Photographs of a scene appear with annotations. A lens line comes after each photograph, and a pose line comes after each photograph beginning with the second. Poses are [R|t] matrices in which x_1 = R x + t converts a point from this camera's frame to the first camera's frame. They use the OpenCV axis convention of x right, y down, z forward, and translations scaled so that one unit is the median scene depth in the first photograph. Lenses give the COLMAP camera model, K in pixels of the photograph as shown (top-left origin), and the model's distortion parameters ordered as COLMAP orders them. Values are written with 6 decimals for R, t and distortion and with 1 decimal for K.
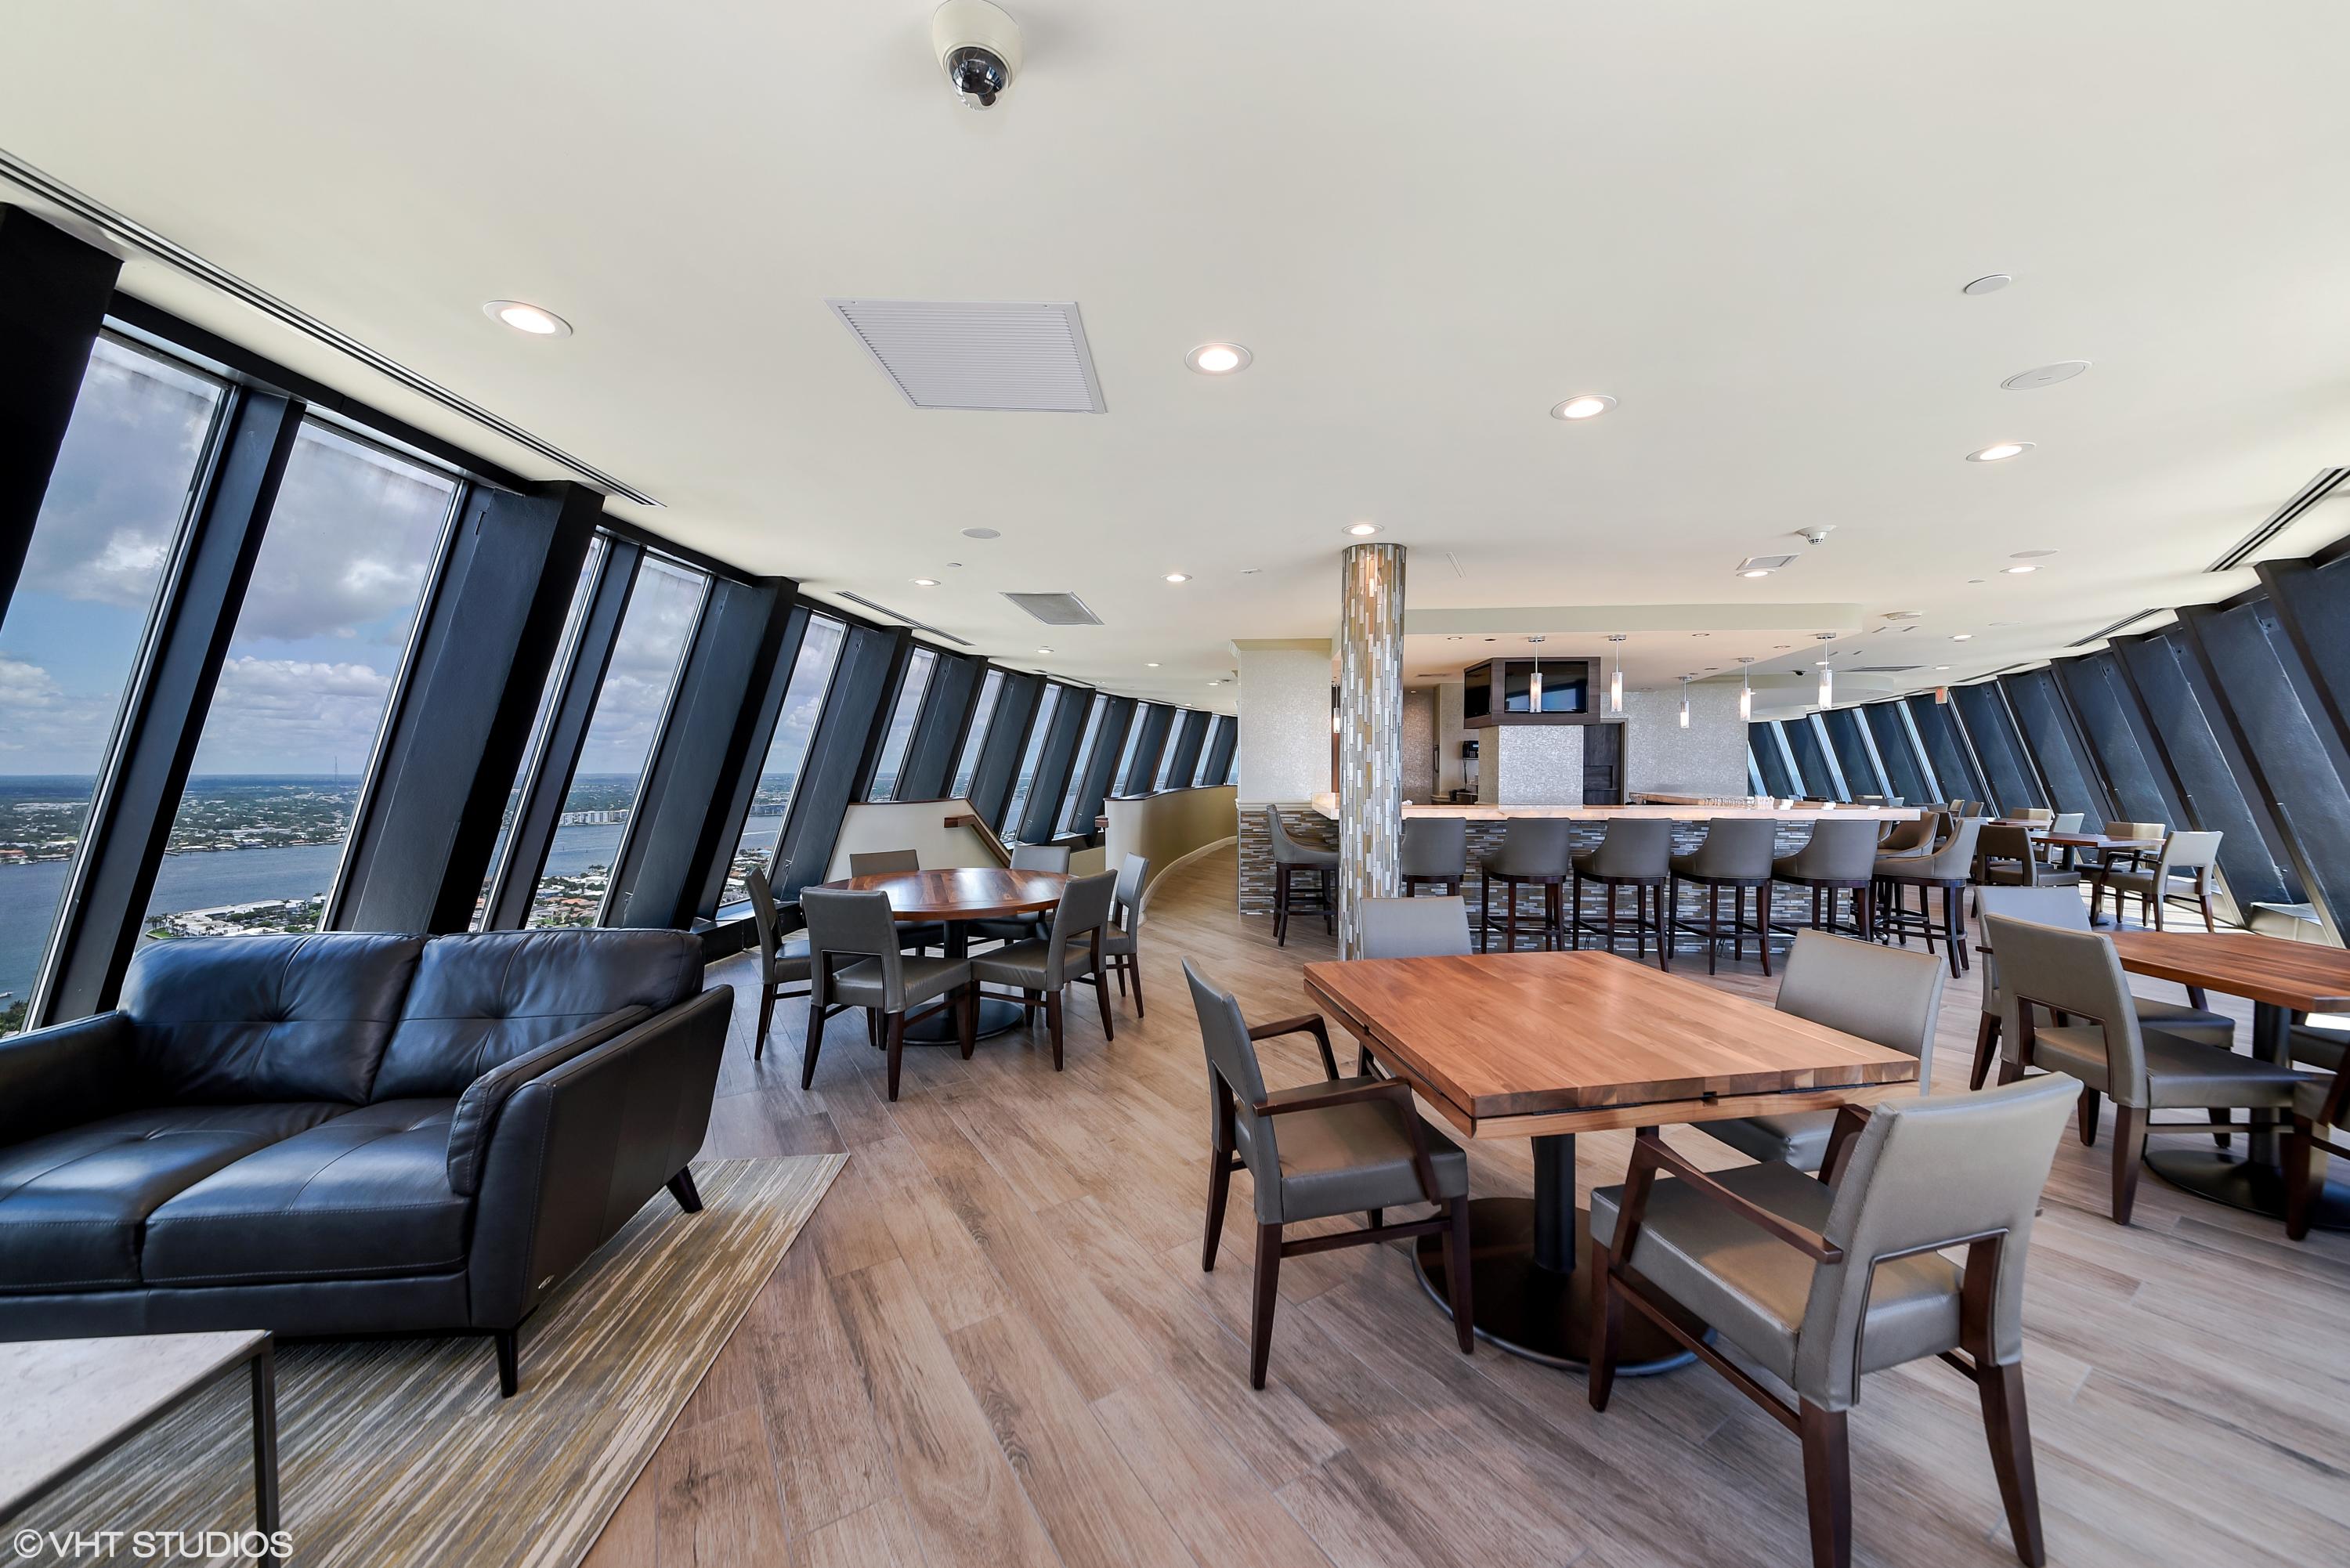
lens RADIAL K [[810.1, 0, 1171.0], [0, 810.1, 770.5], [0, 0, 1]] dist [0.001140, 0.000068]
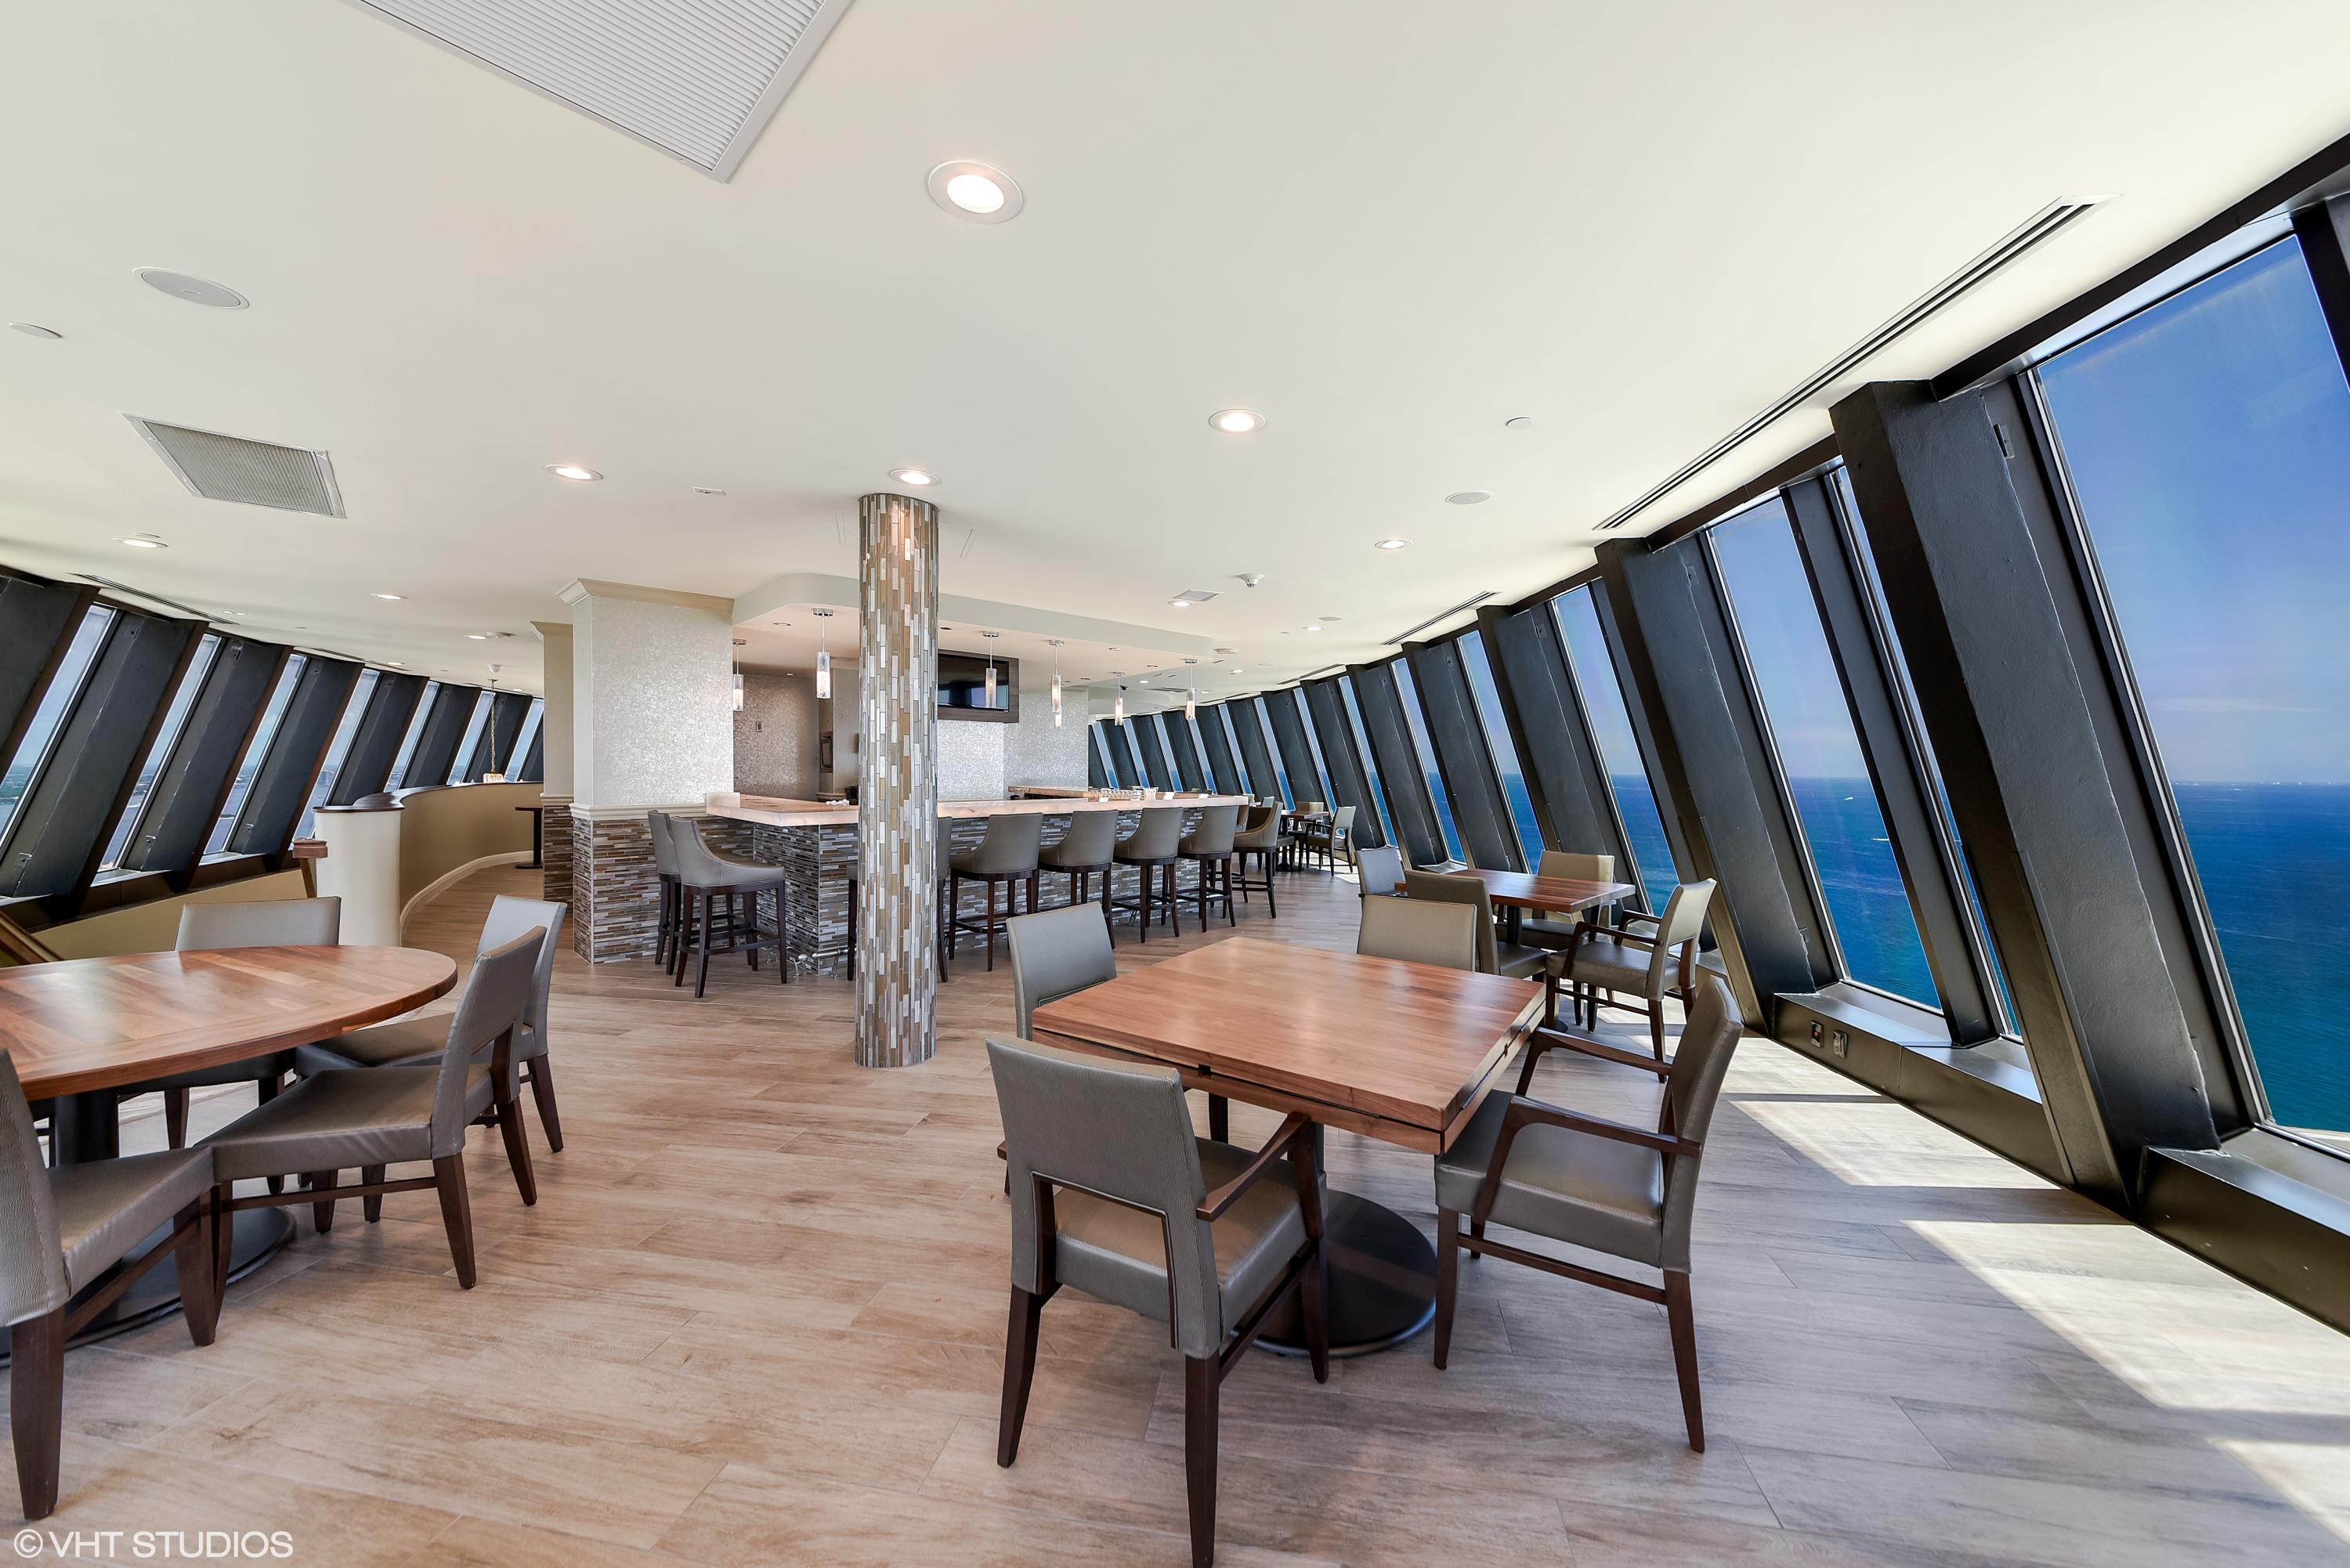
lens RADIAL K [[823.8, 0, 1175.0], [0, 823.8, 784.0], [0, 0, 1]] dist [-0.000364, -0.000053]
pose [[0.653244, -0.011966, 0.757053, -0.198085], [-0.005274, 0.999779, 0.020354, -0.000322], [-0.757129, -0.017289, 0.653037, 0.202276]]
